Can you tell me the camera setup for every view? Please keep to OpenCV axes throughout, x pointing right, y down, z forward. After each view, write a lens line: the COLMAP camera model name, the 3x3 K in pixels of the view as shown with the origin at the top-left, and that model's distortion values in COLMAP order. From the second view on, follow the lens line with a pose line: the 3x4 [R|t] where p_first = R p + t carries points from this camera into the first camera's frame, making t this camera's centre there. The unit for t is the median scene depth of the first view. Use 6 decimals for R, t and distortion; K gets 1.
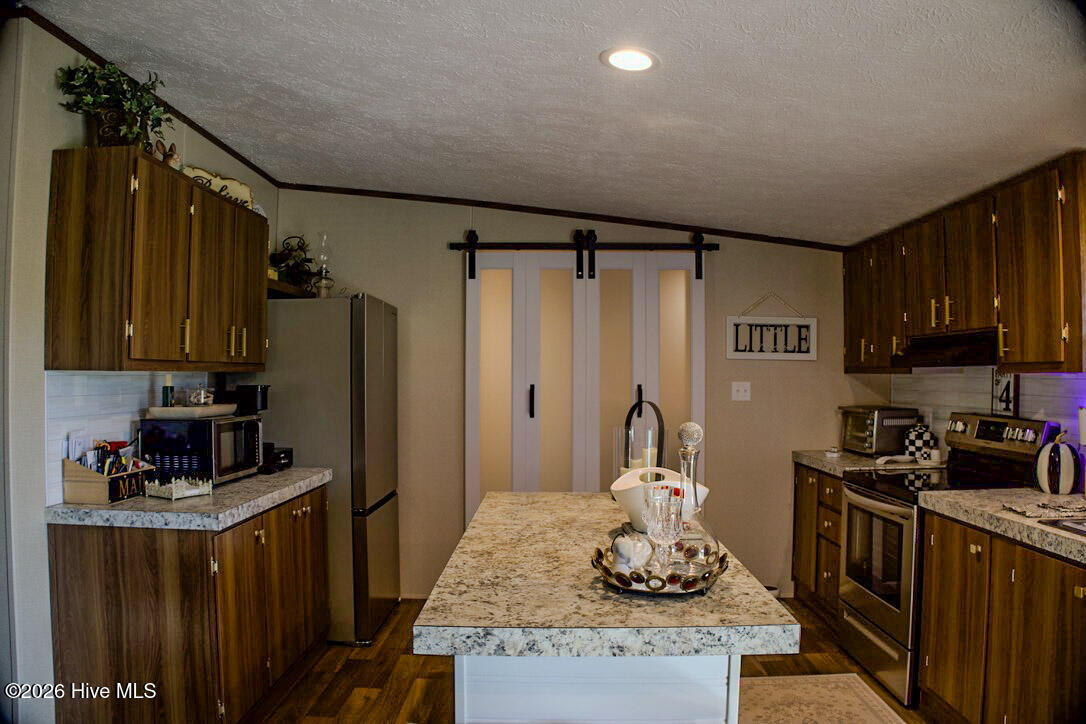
lens RADIAL K [[741.3, 0, 543.0], [0, 741.3, 362.0], [0, 0, 1]] dist [-0.188199, 0.087445]
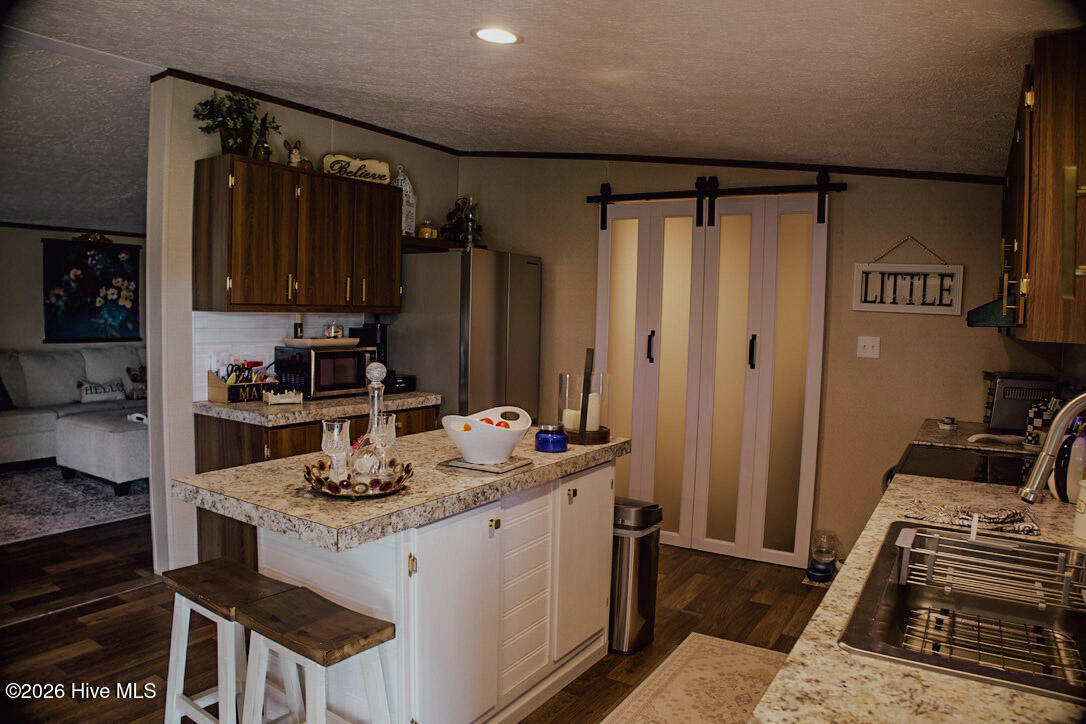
lens RADIAL K [[741.3, 0, 543.0], [0, 741.3, 362.0], [0, 0, 1]] dist [-0.188199, 0.087445]
pose [[0.850983, 0.055212, -0.522282, 0.532022], [-0.014339, 0.996531, 0.081983, -0.010813], [0.524997, -0.062277, 0.848823, 0.056870]]
